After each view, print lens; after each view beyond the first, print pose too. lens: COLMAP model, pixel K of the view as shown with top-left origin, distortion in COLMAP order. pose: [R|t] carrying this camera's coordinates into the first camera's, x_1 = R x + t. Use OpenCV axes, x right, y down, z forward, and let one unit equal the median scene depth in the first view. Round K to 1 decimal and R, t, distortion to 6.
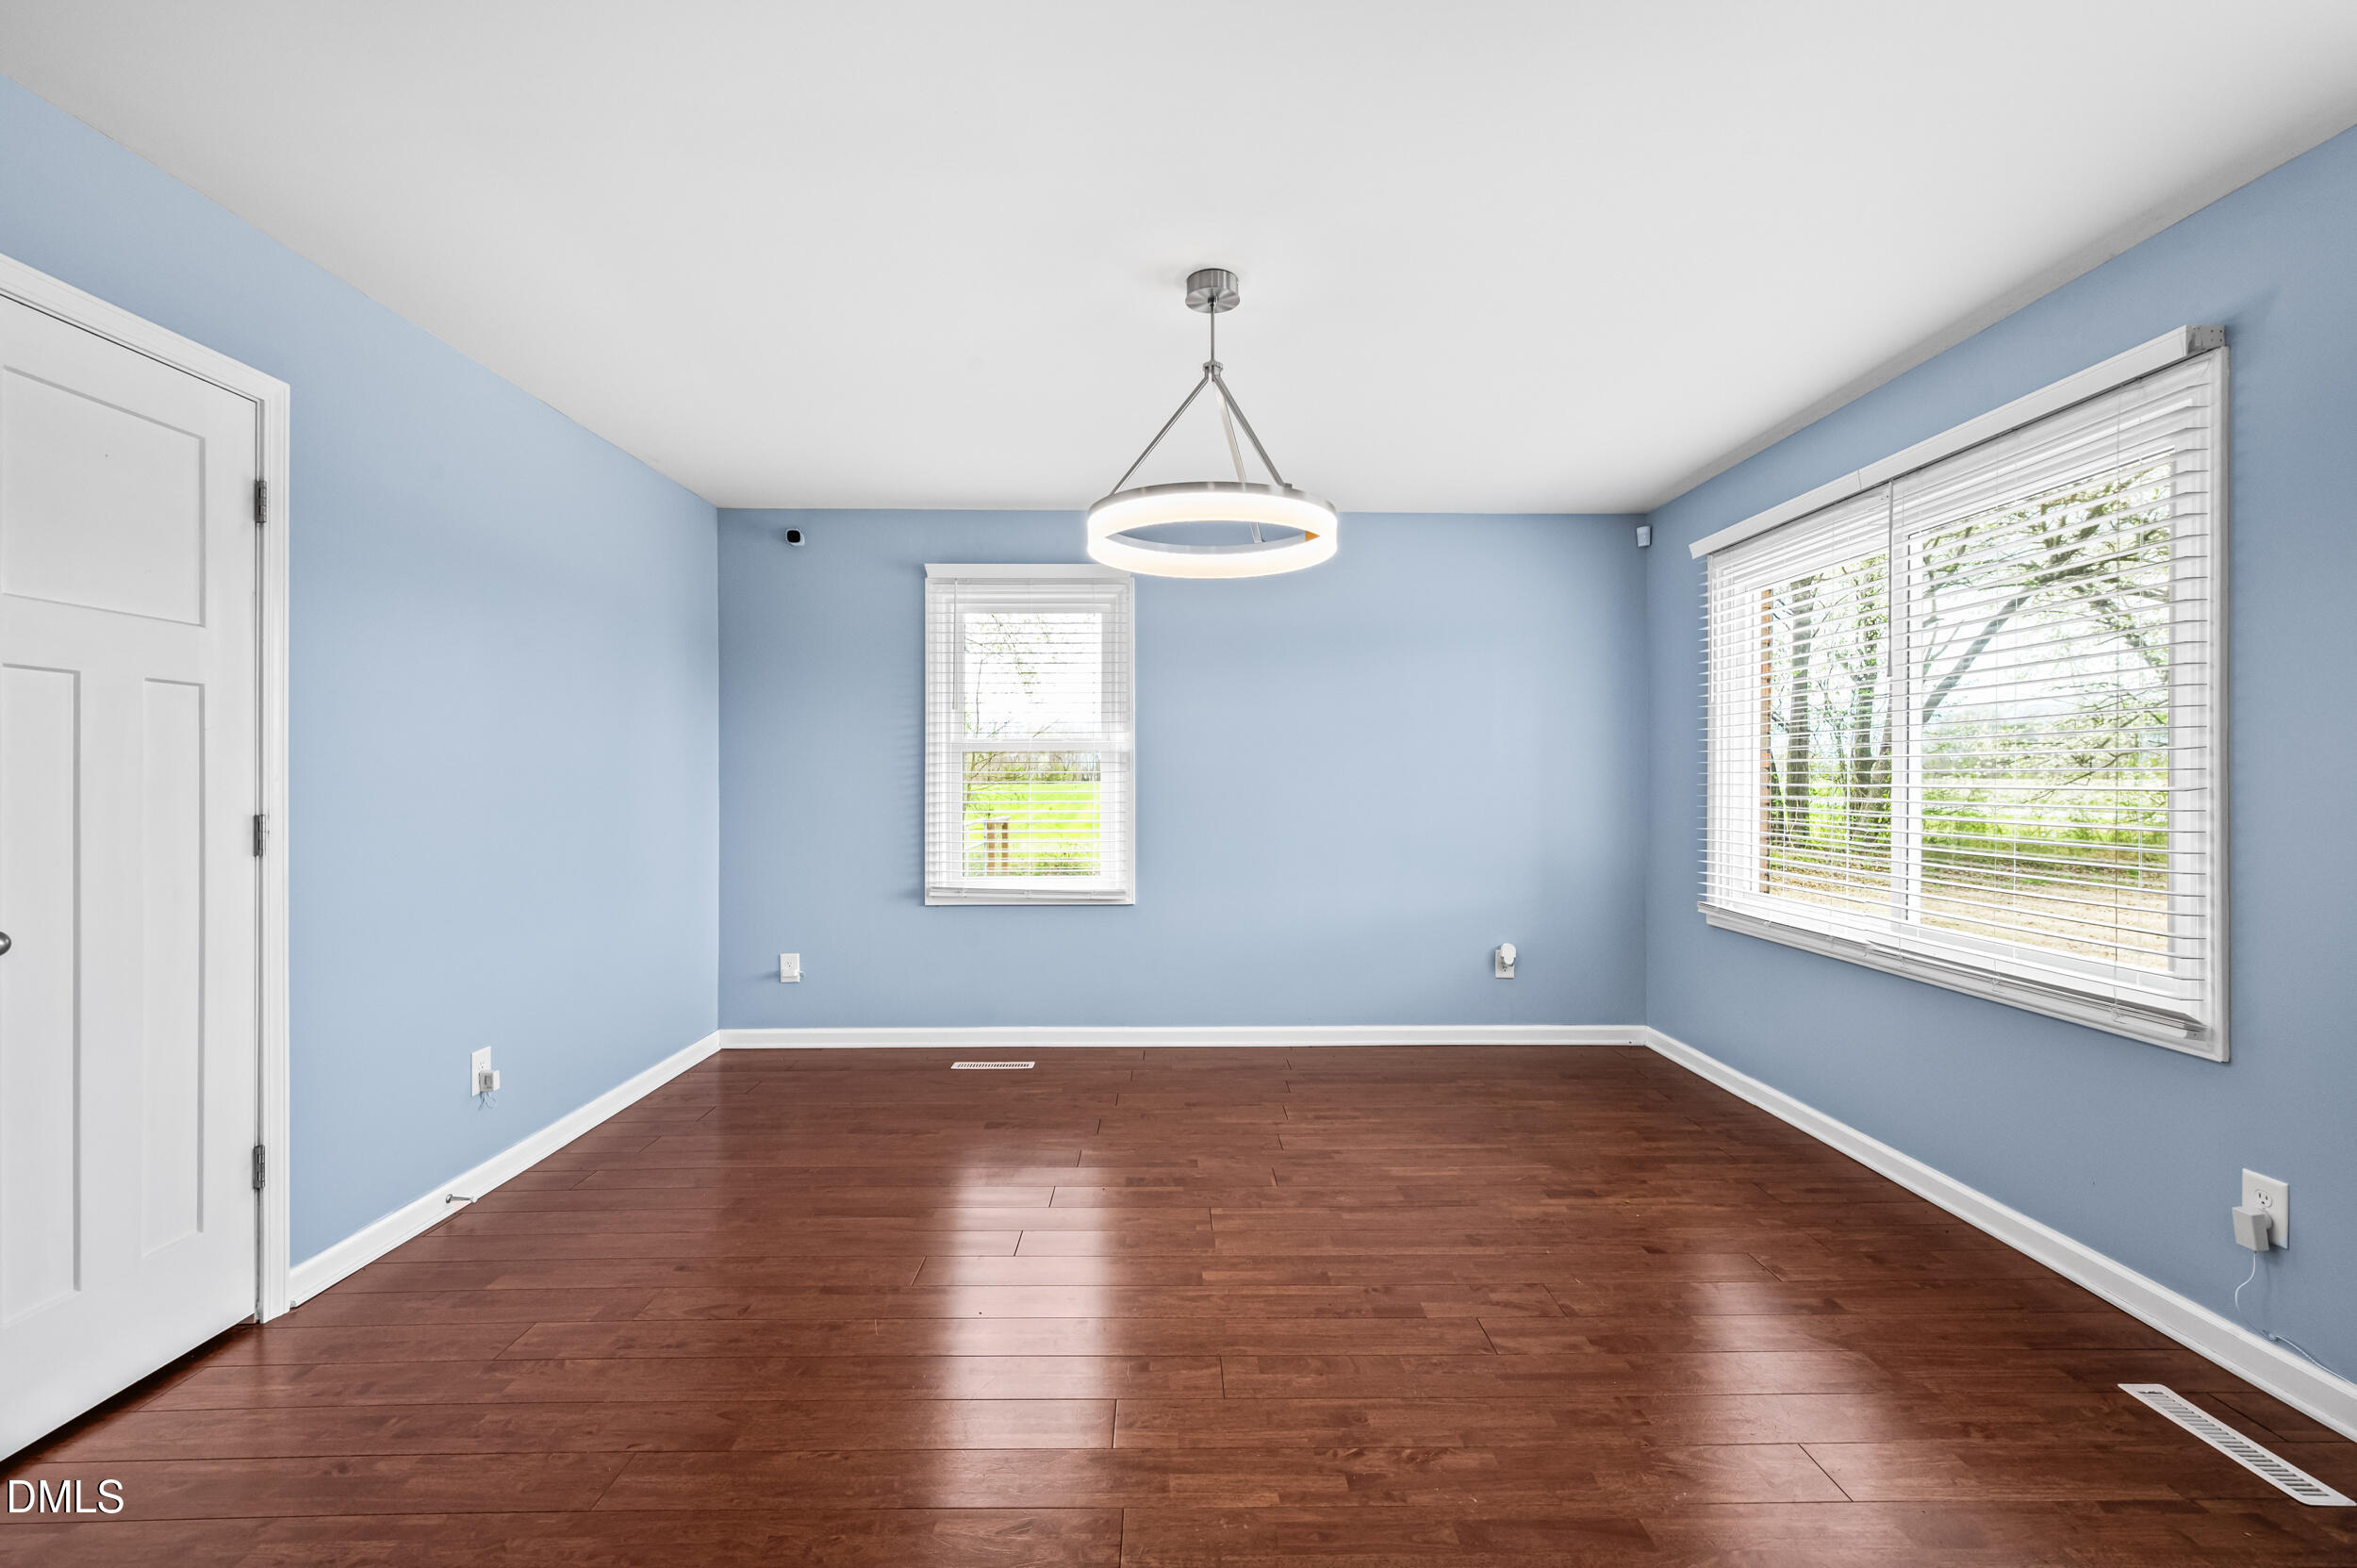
lens RADIAL K [[1018.2, 0, 1178.8], [0, 1018.2, 782.0], [0, 0, 1]] dist [0.003011, -0.000312]
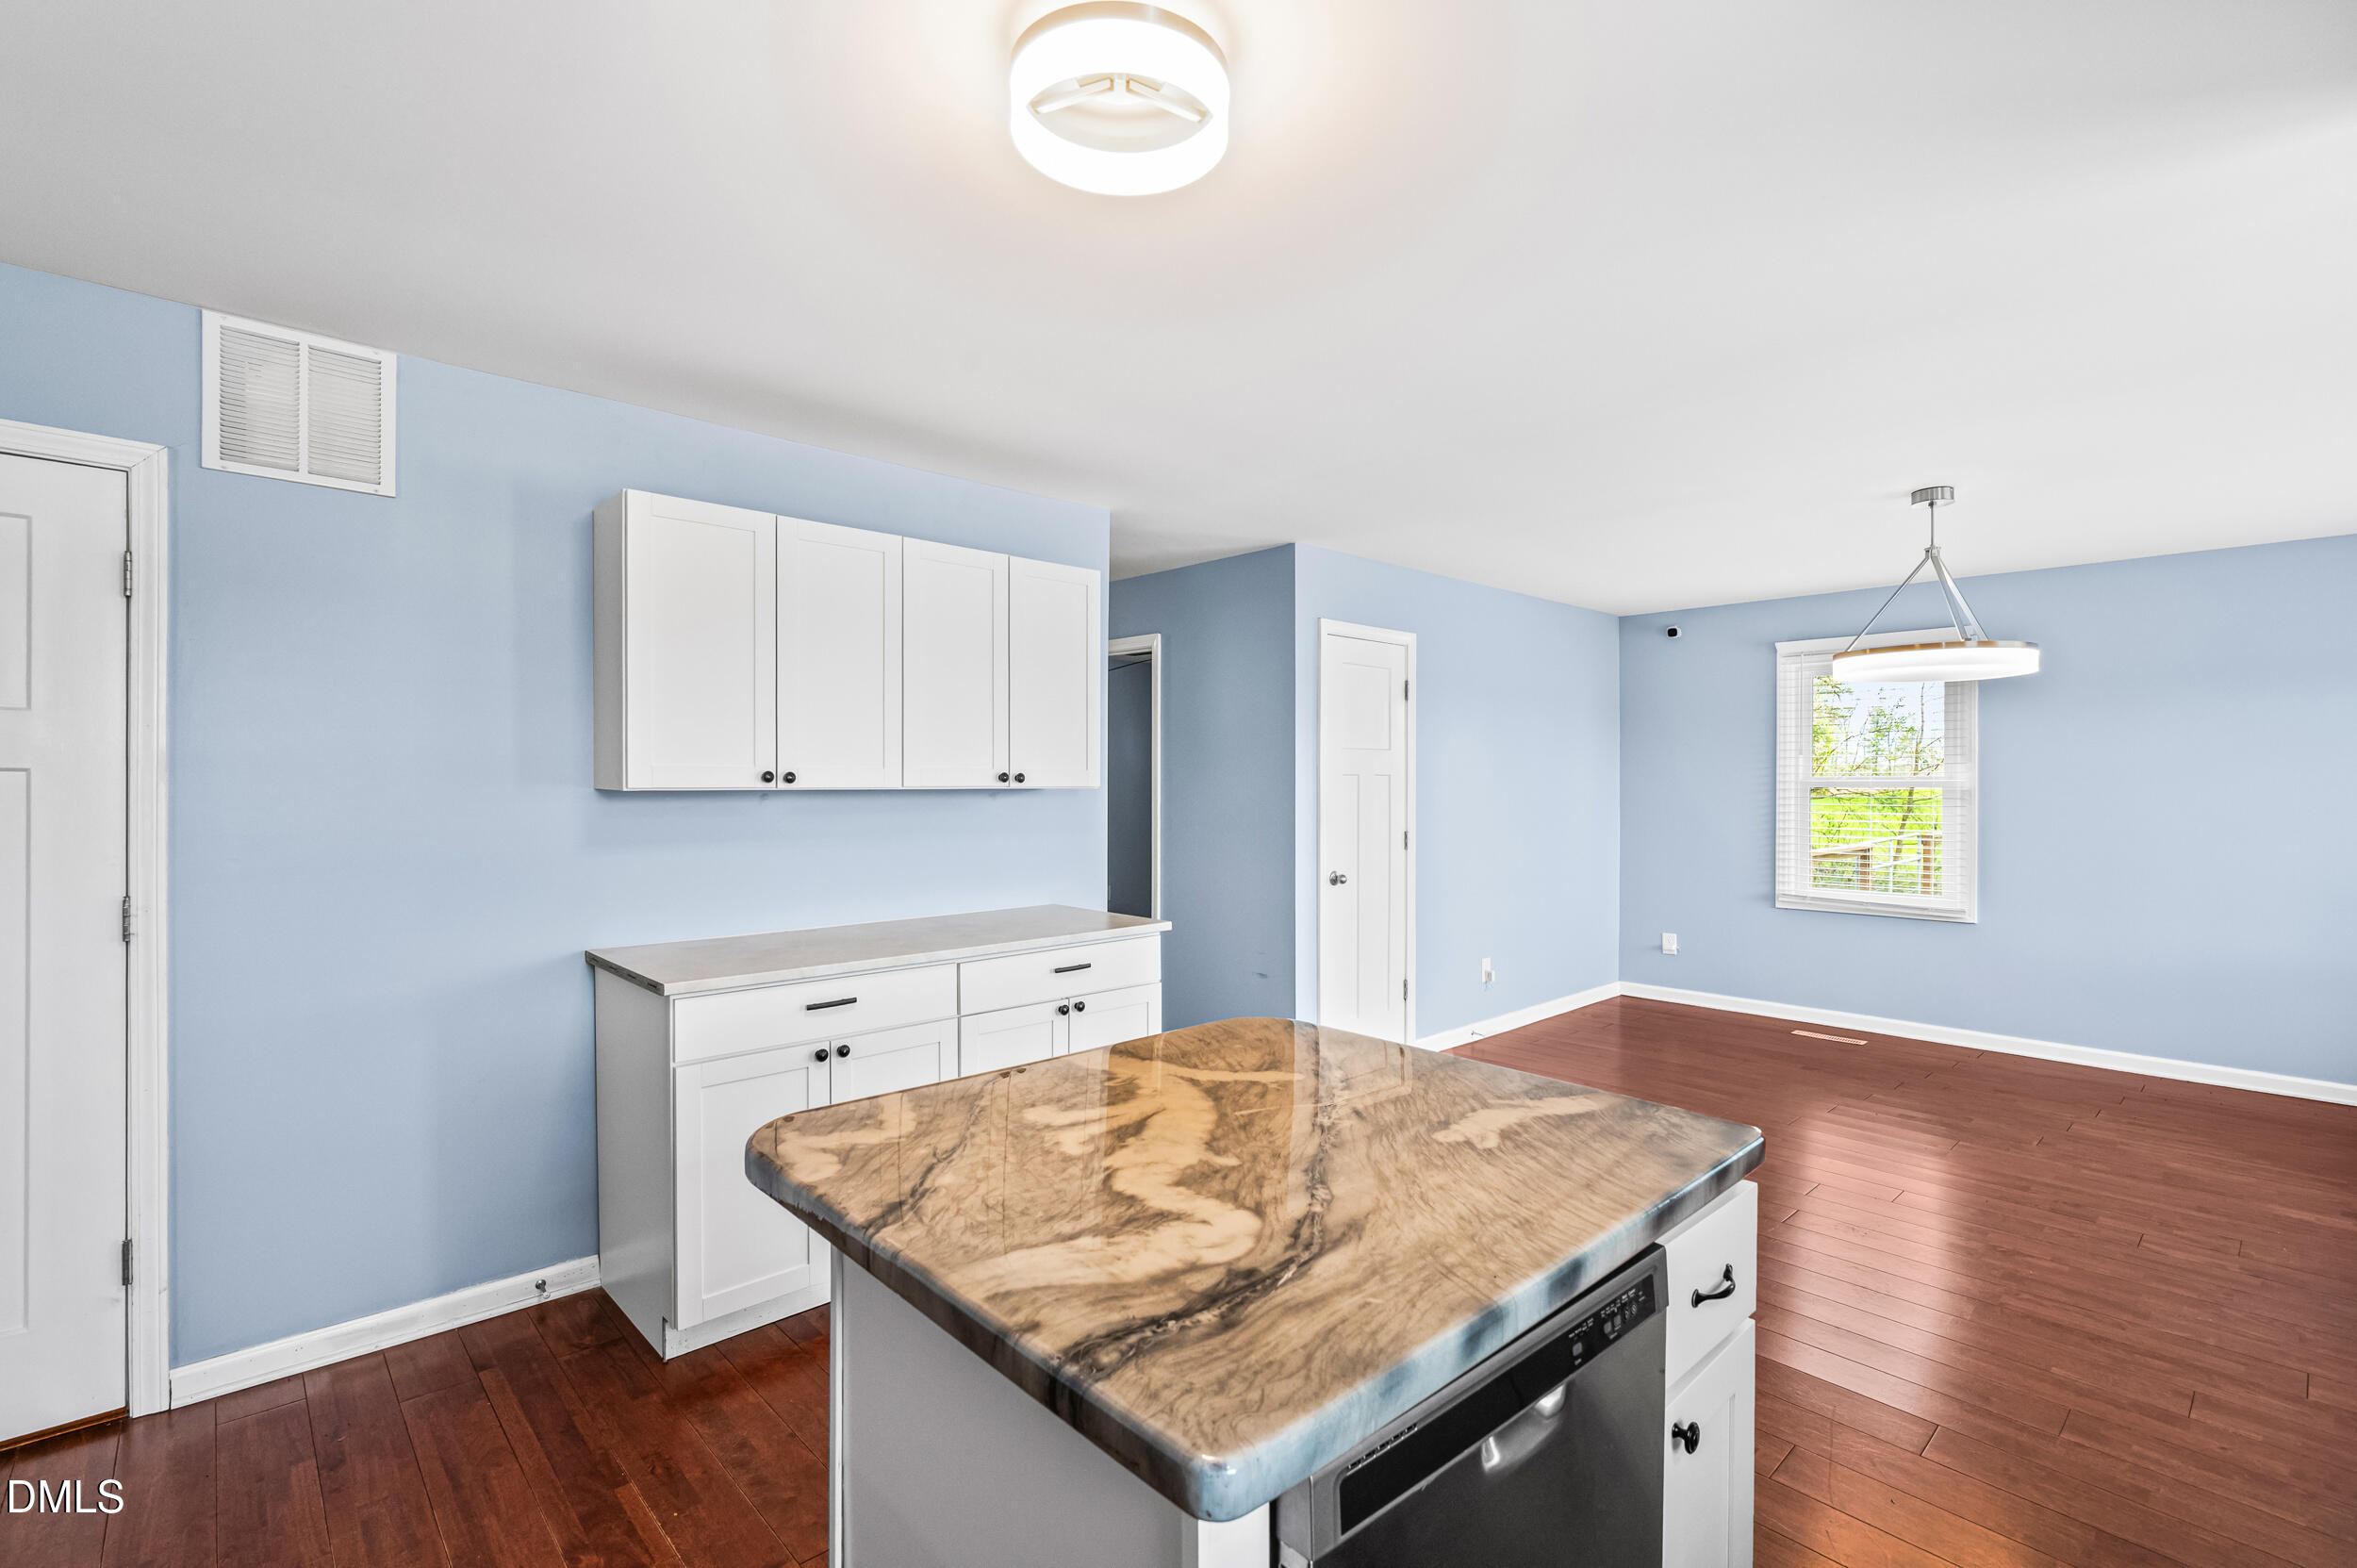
lens RADIAL K [[1032.9, 0, 1185.9], [0, 1032.9, 781.5], [0, 0, 1]] dist [-0.003305, -0.000533]
pose [[0.665487, 0.001169, -0.746408, 0.305553], [-0.001424, 0.999999, 0.000297, -0.050296], [0.746408, 0.000865, 0.665488, -0.569570]]
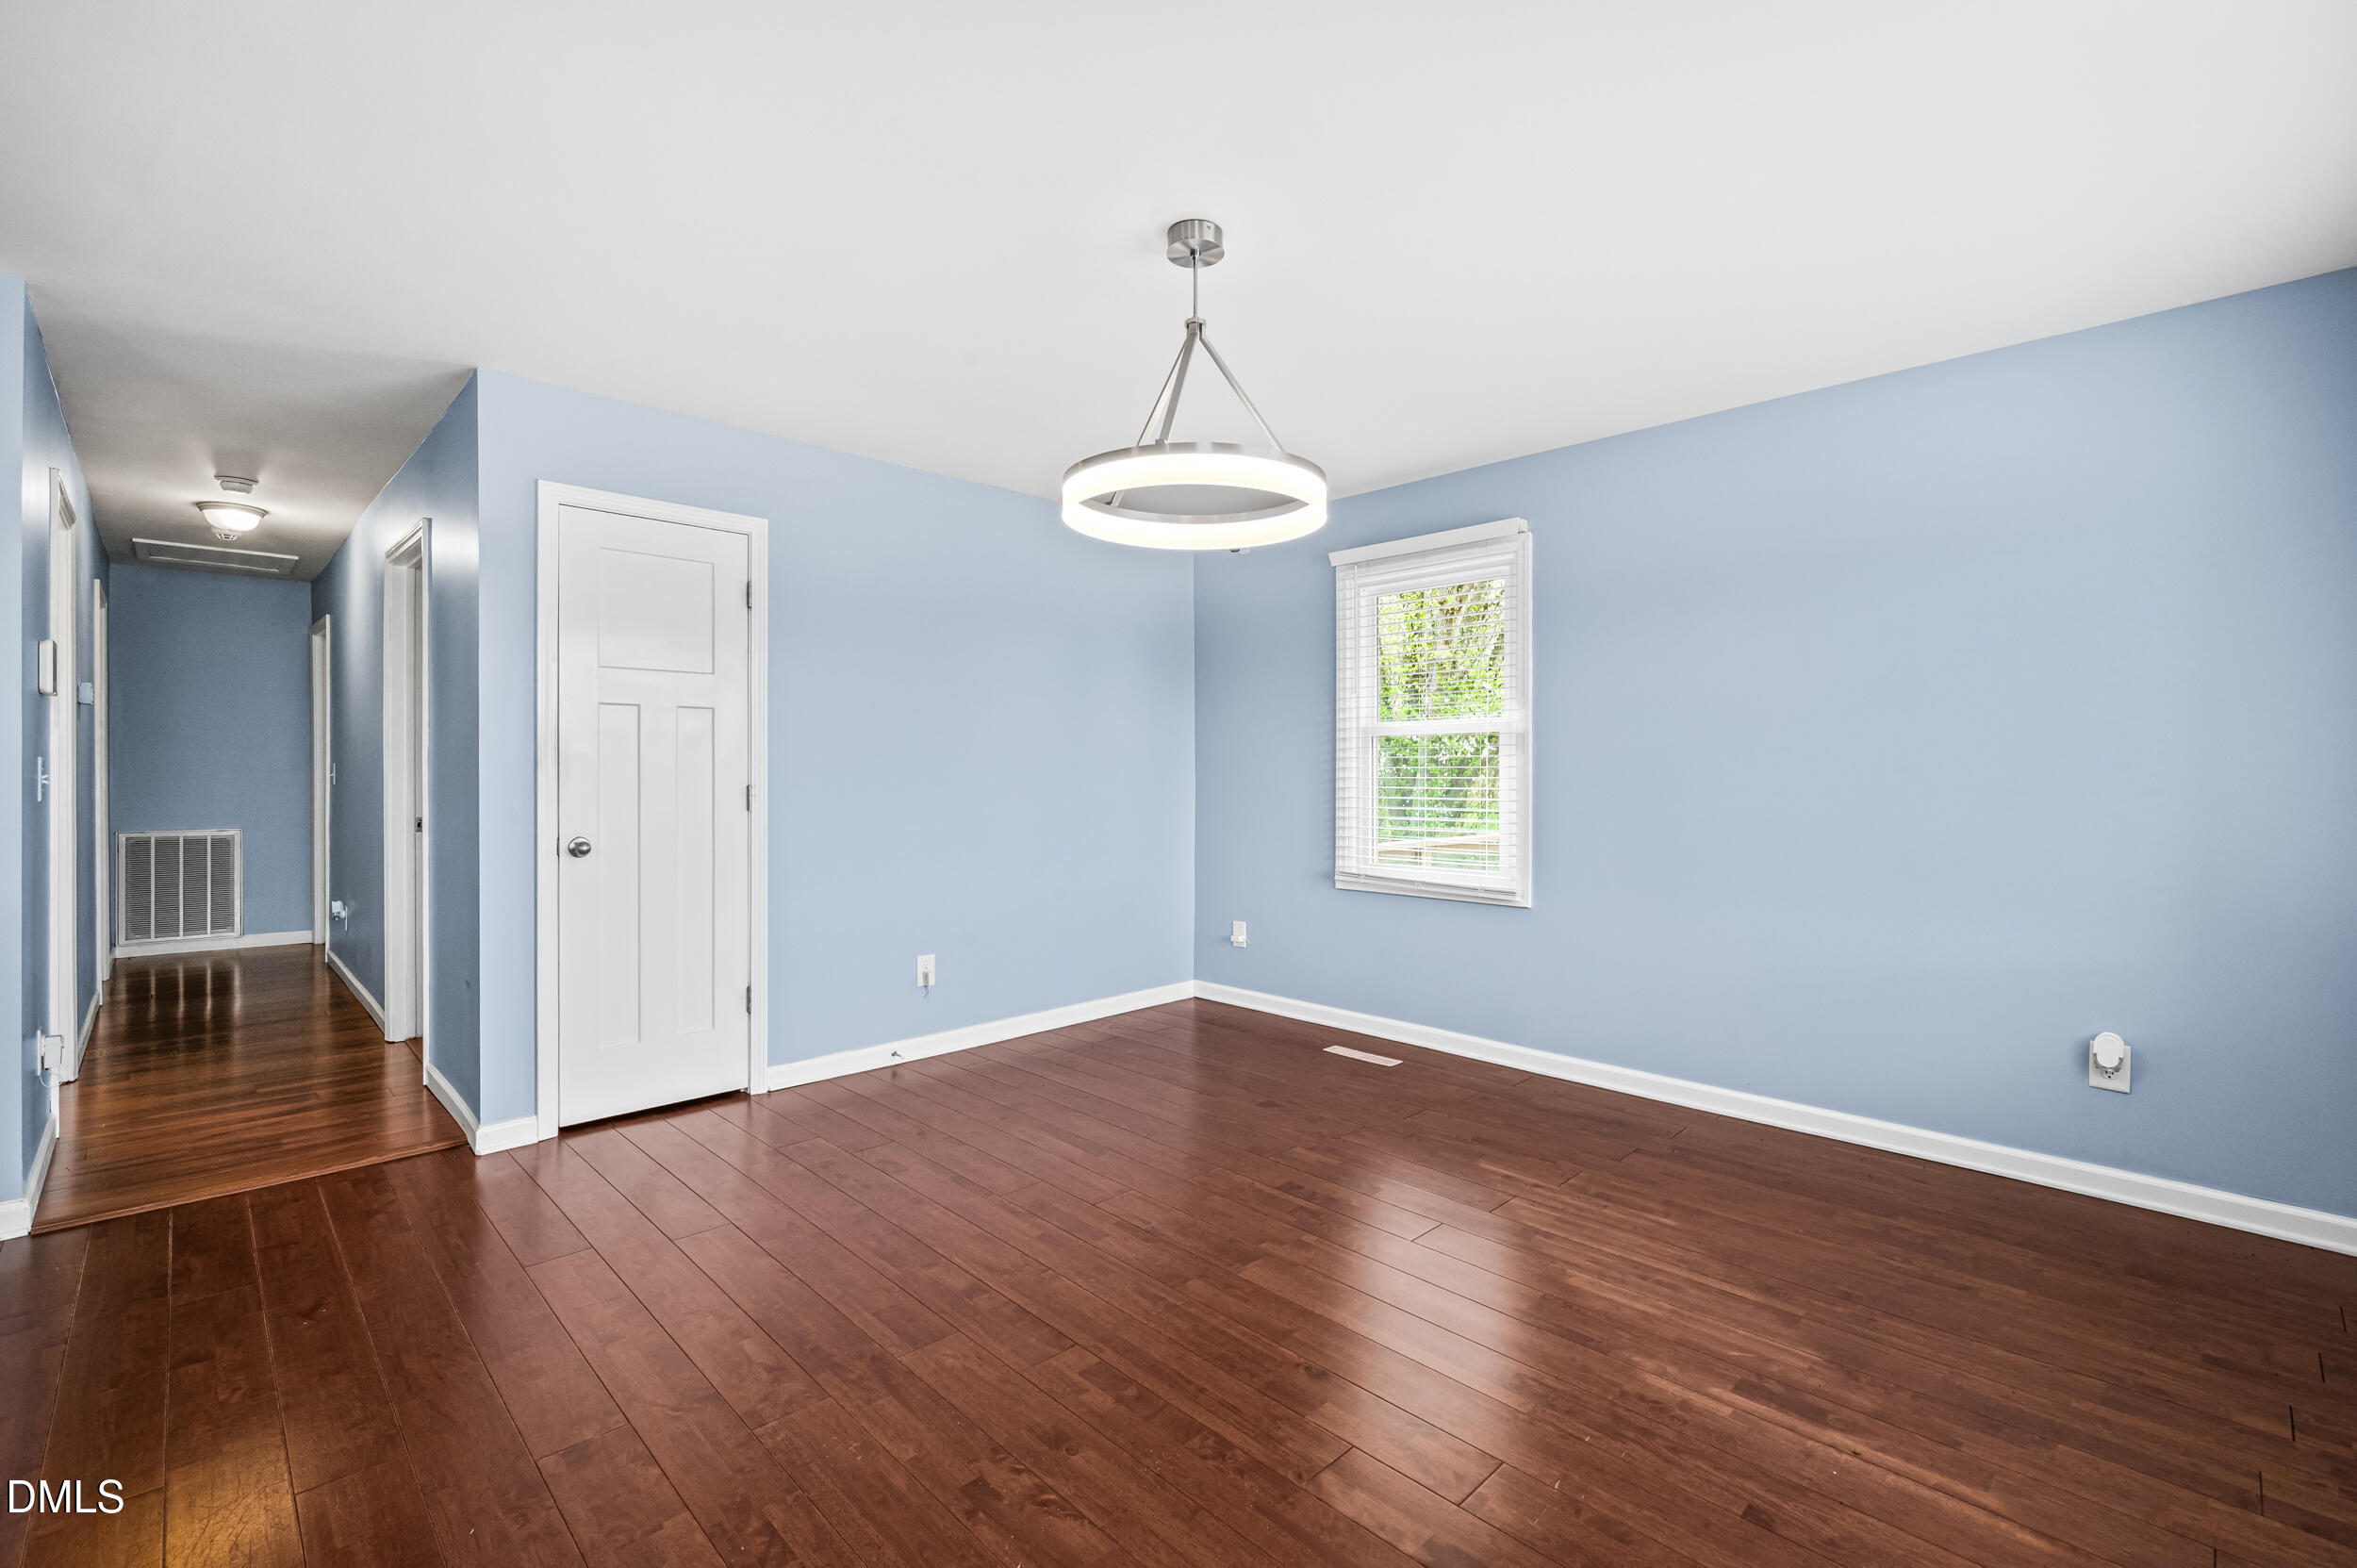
lens RADIAL K [[1018.2, 0, 1163.7], [0, 1018.2, 778.4], [0, 0, 1]] dist [0.003011, -0.000312]
pose [[0.689368, 0.006707, -0.724381, 0.496759], [-0.001408, 0.999968, 0.007919, 0.004368], [0.724410, -0.004440, 0.689355, 0.234159]]
